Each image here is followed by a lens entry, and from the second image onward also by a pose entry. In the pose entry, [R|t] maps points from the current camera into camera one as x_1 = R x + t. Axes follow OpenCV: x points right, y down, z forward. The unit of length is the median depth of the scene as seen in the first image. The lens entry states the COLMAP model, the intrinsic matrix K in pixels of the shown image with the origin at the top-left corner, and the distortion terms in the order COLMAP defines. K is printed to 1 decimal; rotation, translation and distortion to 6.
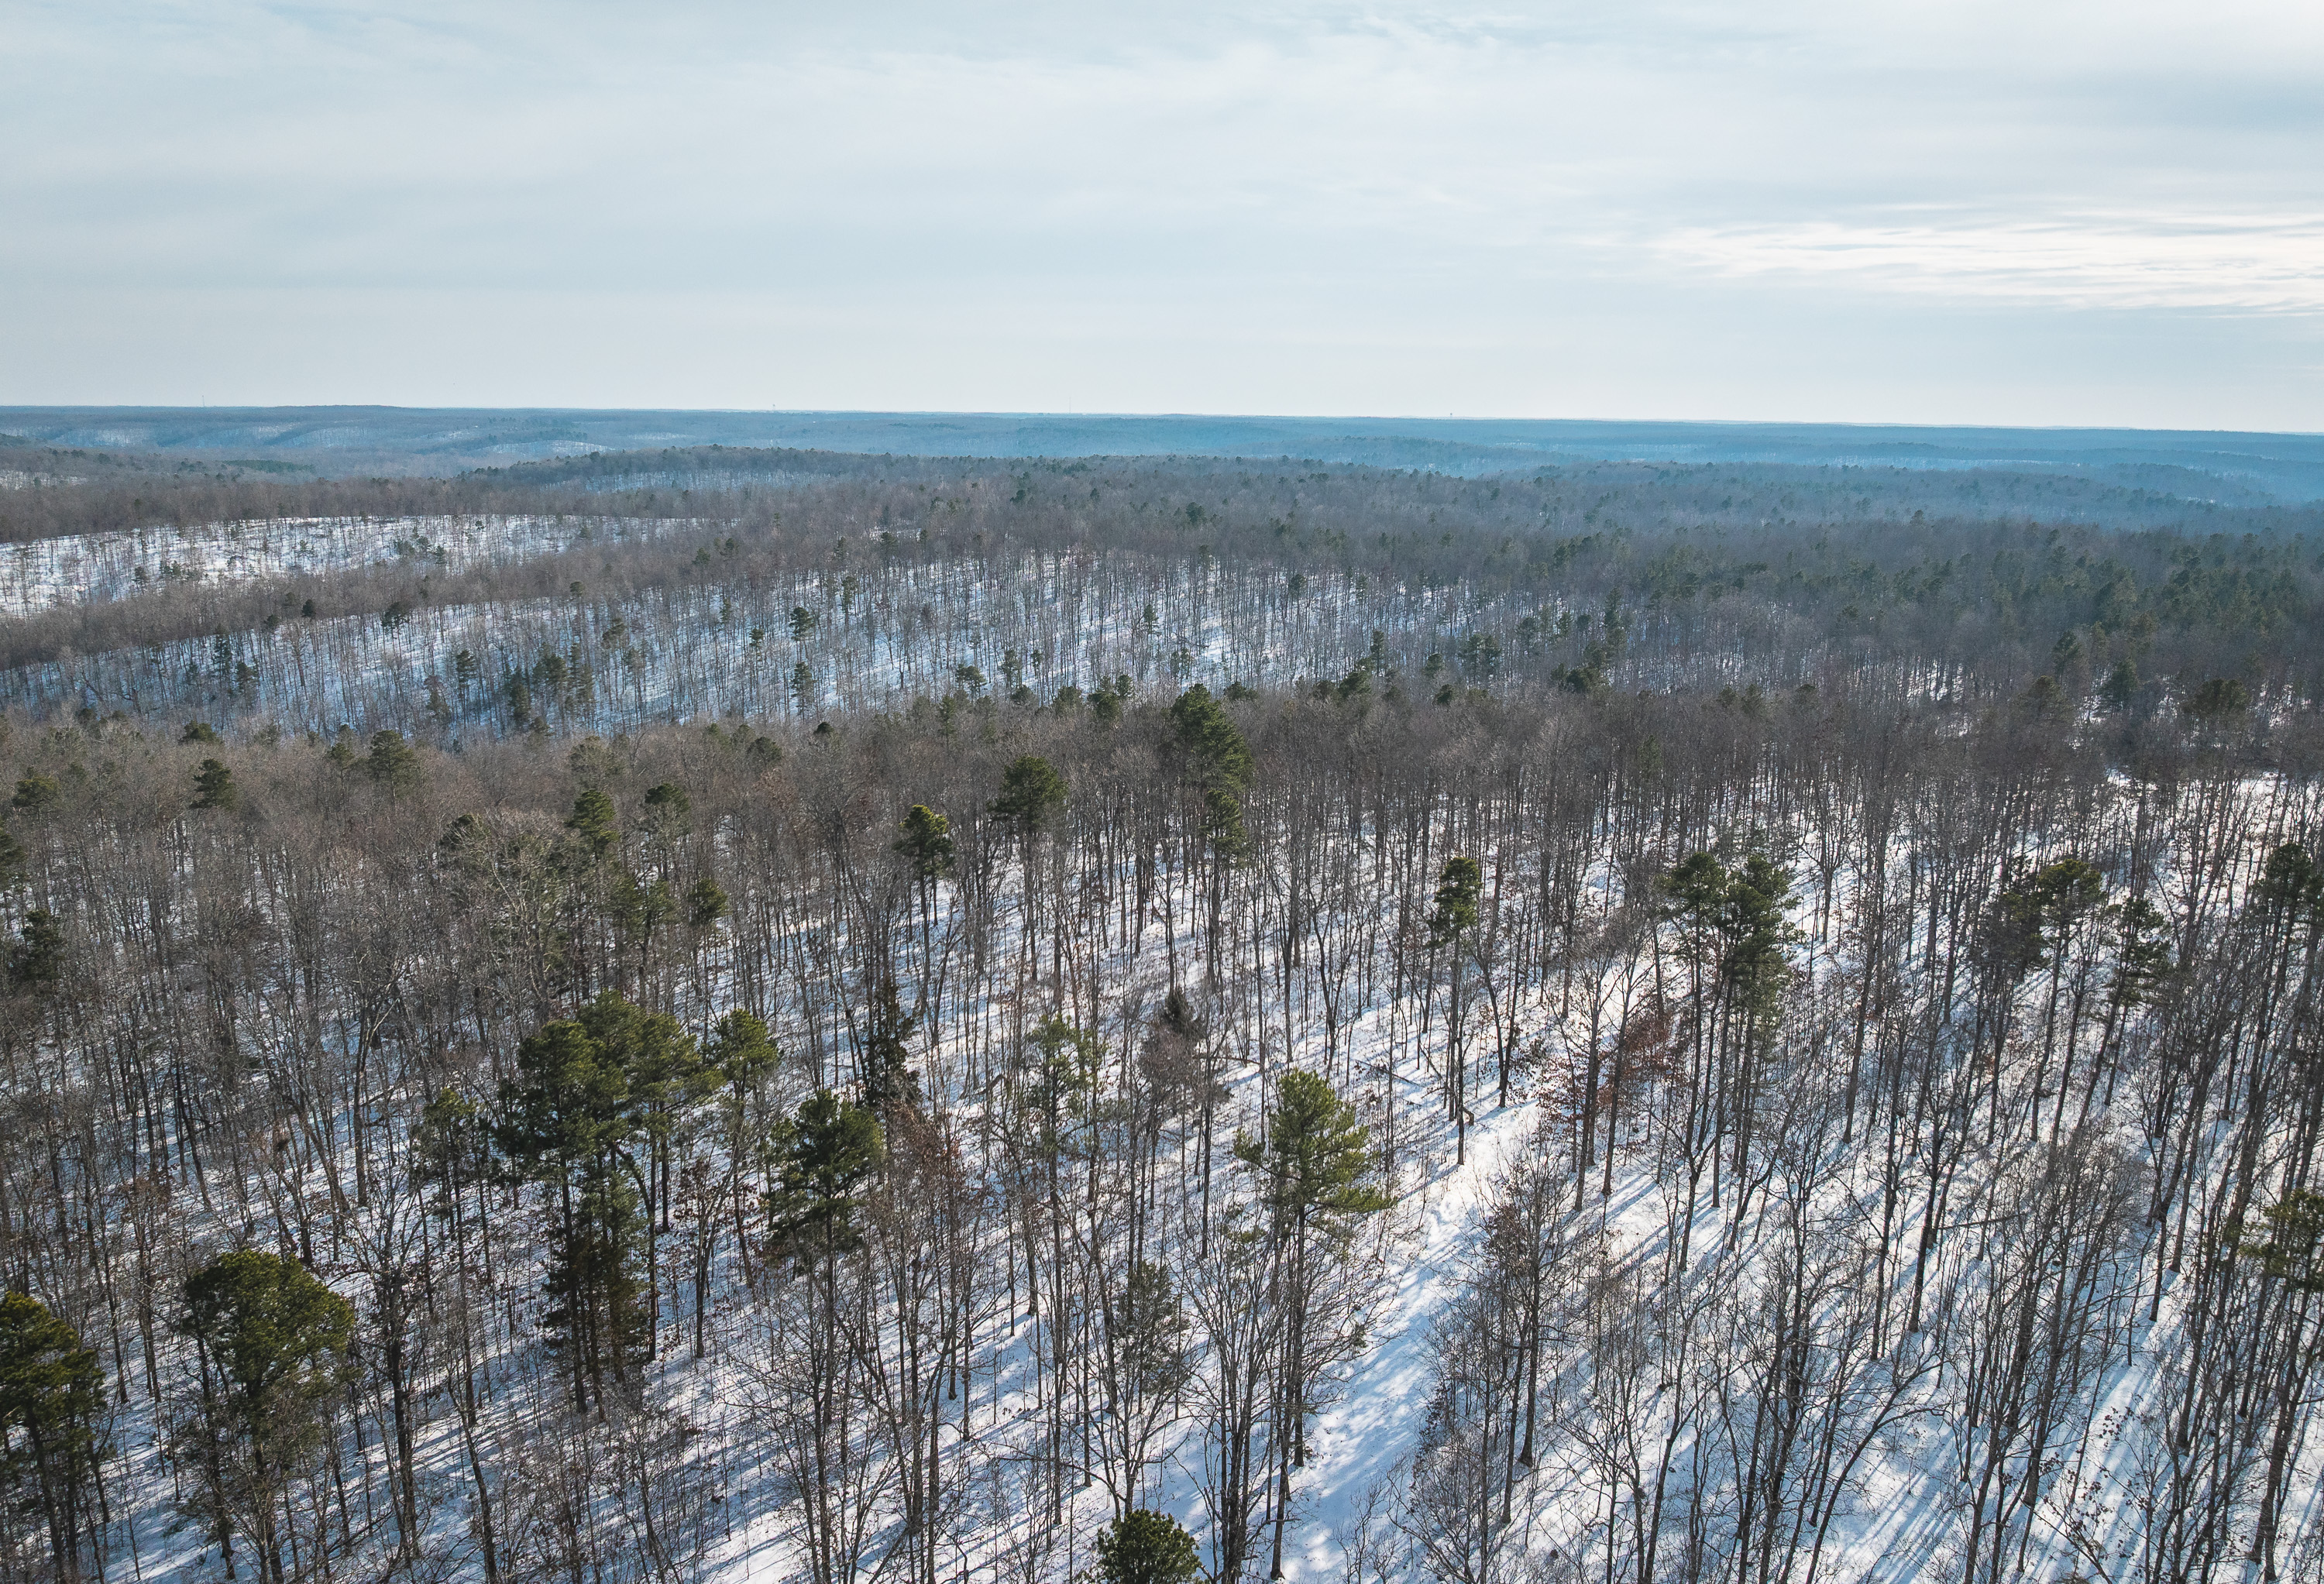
lens RADIAL K [[1640.5, 0, 1149.4], [0, 1640.5, 802.5], [0, 0, 1]] dist [-0.064536, 0.014138]
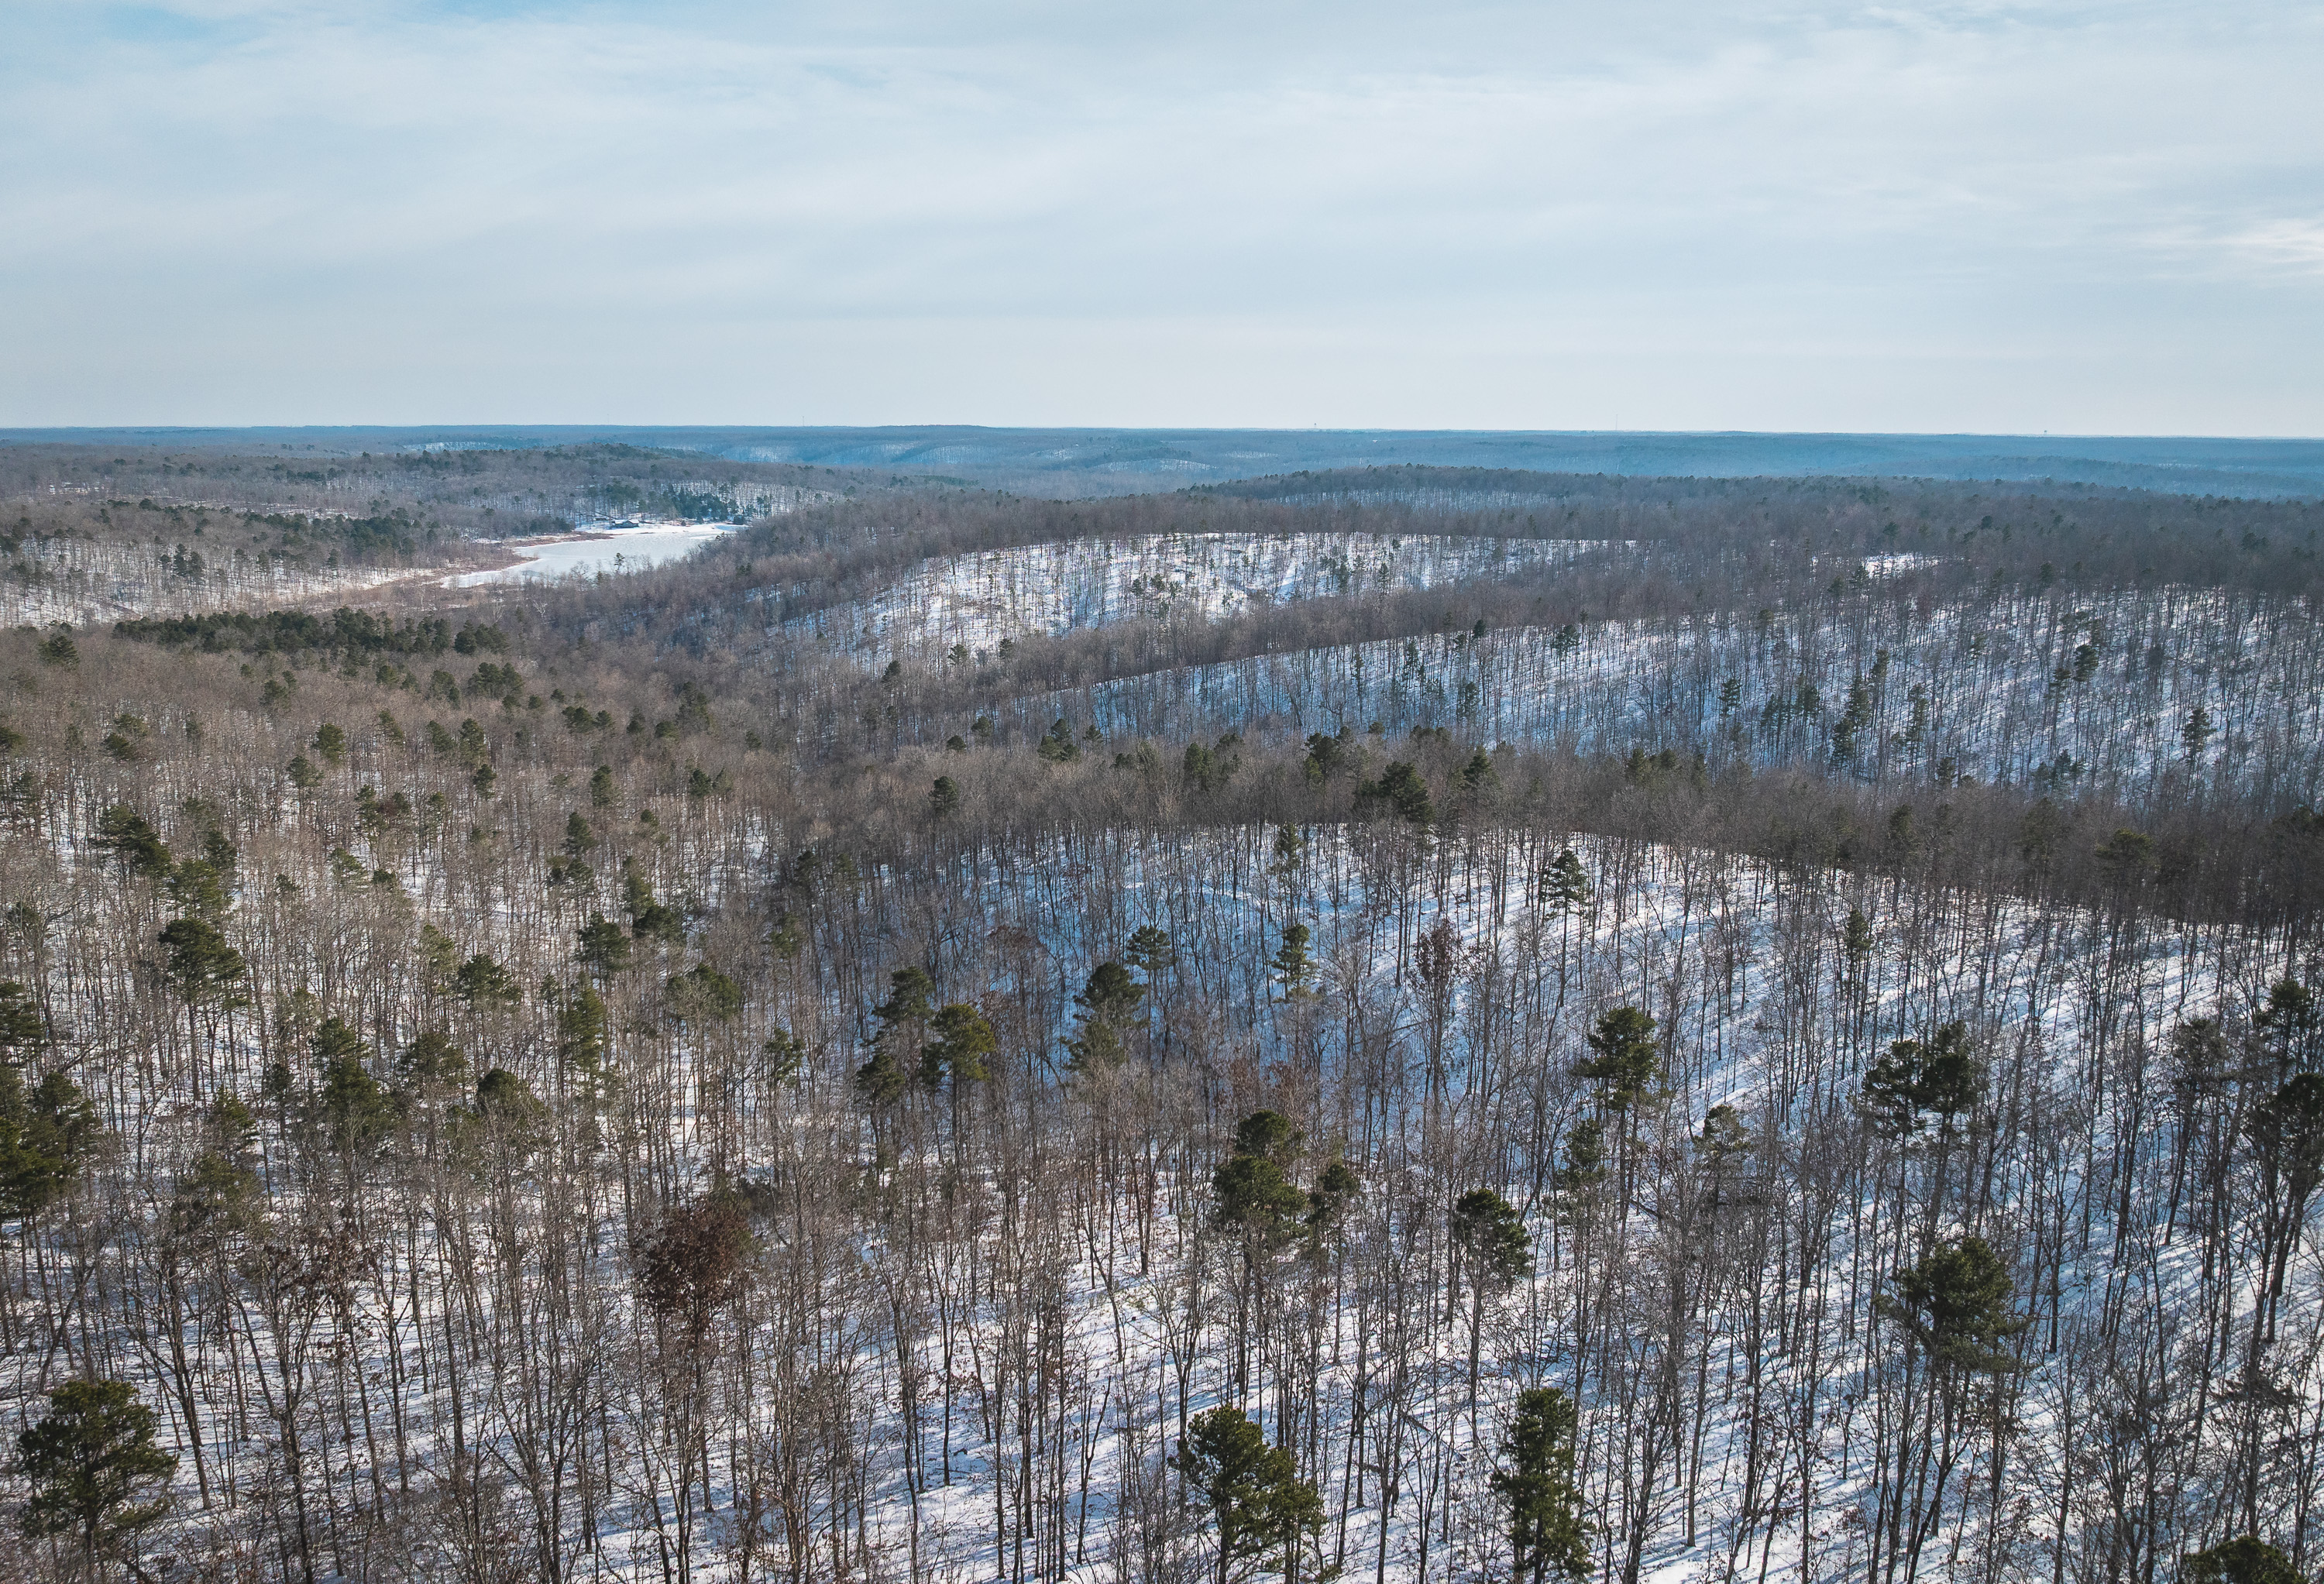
lens RADIAL K [[1640.5, 0, 1148.2], [0, 1640.5, 790.3], [0, 0, 1]] dist [-0.064536, 0.014138]
pose [[0.961559, 0.048016, -0.270368, -0.147164], [-0.052484, 0.998578, -0.009317, 0.002711], [0.269536, 0.023149, 0.962712, -0.026210]]
